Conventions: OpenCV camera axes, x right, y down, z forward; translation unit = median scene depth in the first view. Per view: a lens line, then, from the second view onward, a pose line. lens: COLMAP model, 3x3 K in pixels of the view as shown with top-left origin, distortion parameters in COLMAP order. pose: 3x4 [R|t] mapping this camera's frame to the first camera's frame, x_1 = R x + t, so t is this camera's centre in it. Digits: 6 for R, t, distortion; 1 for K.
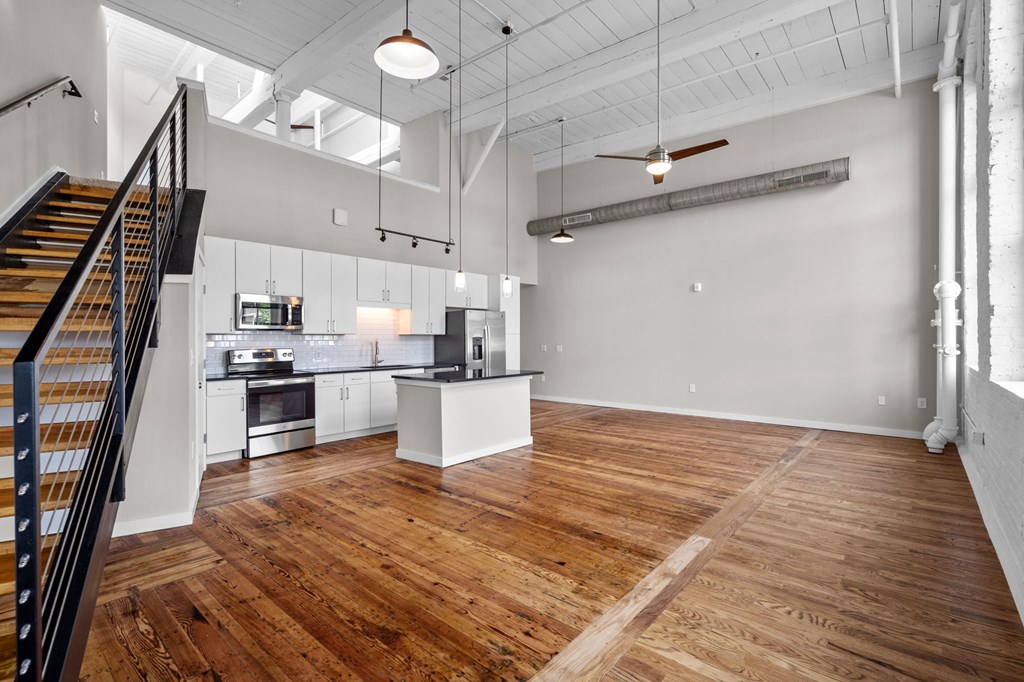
lens RADIAL K [[465.7, 0, 521.5], [0, 465.7, 337.9], [0, 0, 1]] dist [-0.004466, -0.001618]
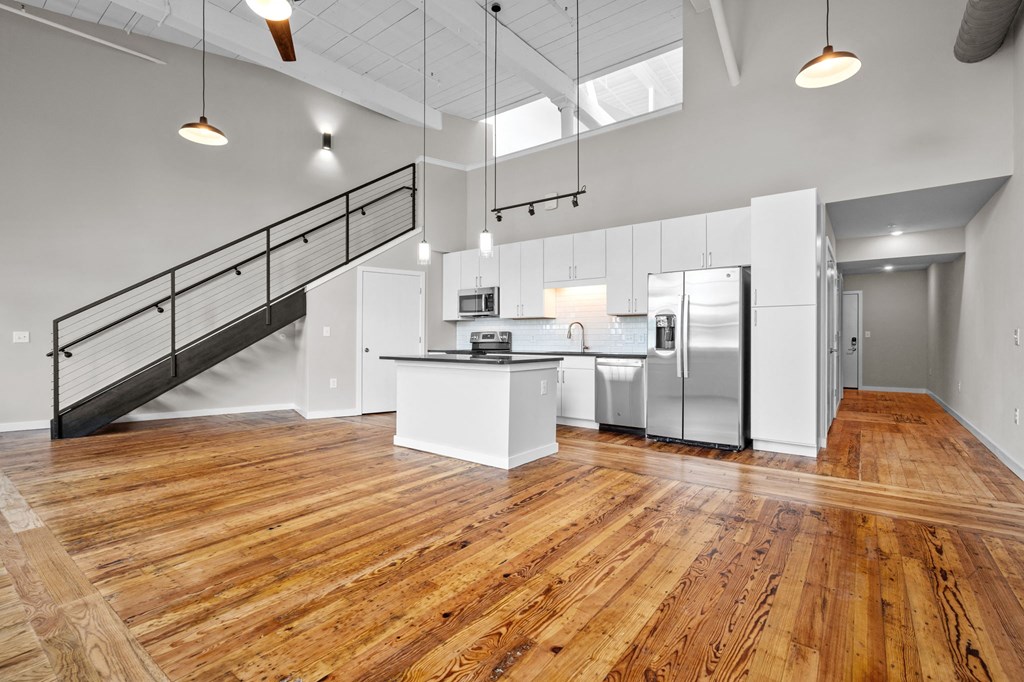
lens RADIAL K [[465.7, 0, 521.1], [0, 465.7, 340.3], [0, 0, 1]] dist [-0.004466, -0.001618]
pose [[0.065252, 0.003594, -0.997862, 0.957871], [-0.002849, 0.999990, 0.003415, 0.058093], [0.997865, 0.002620, 0.065262, 1.366731]]
